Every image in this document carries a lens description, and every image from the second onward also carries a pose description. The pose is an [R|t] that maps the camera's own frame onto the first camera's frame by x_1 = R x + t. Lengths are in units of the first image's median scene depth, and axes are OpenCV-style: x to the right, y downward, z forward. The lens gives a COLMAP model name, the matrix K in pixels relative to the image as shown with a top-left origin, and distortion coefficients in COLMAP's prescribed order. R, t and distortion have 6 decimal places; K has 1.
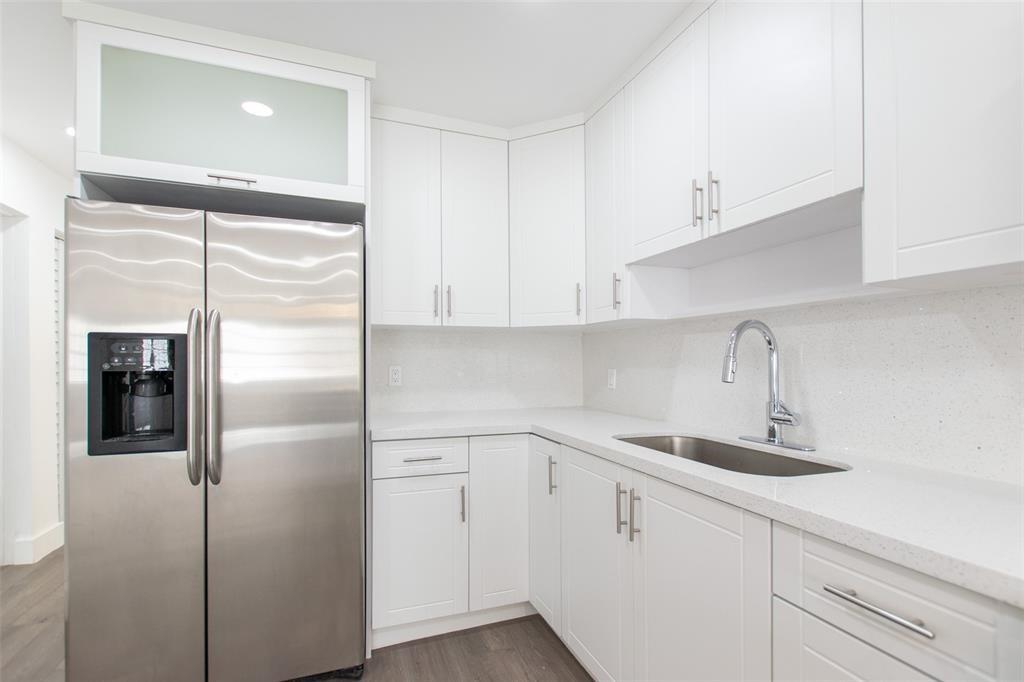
lens RADIAL K [[440.6, 0, 489.4], [0, 440.6, 367.4], [0, 0, 1]] dist [-0.000916, -0.000440]
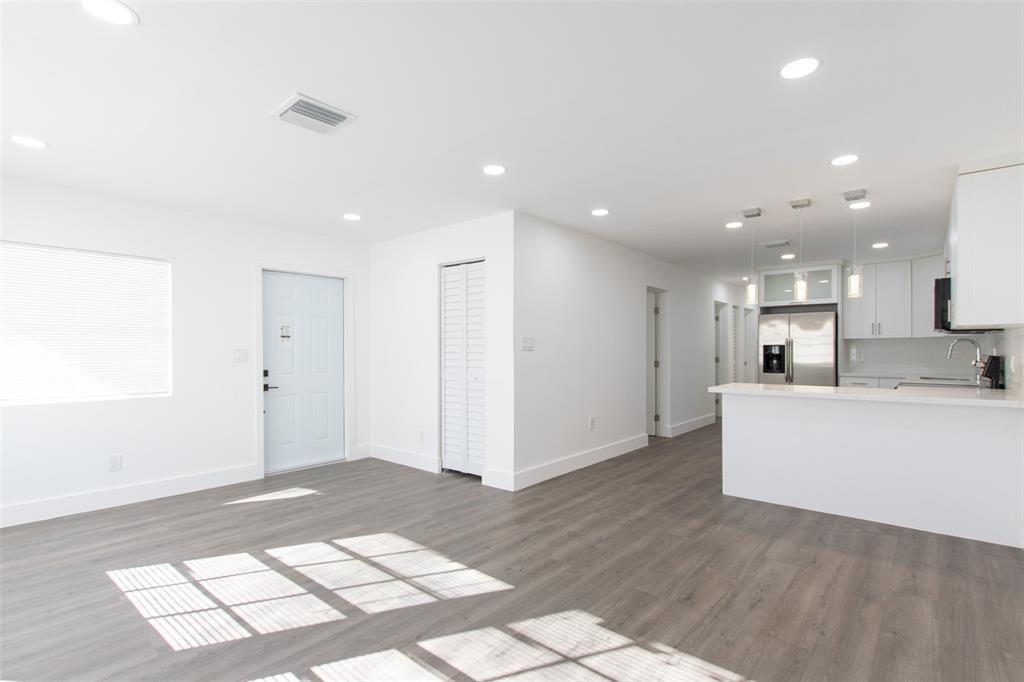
lens RADIAL K [[488.3, 0, 512.0], [0, 488.3, 341.0], [0, 0, 1]] dist [0.026292, 0.000098]
pose [[0.503070, -0.021165, -0.863986, 1.802263], [-0.011403, 0.999451, -0.031123, 0.053460], [0.864170, 0.025509, 0.502552, -3.160509]]
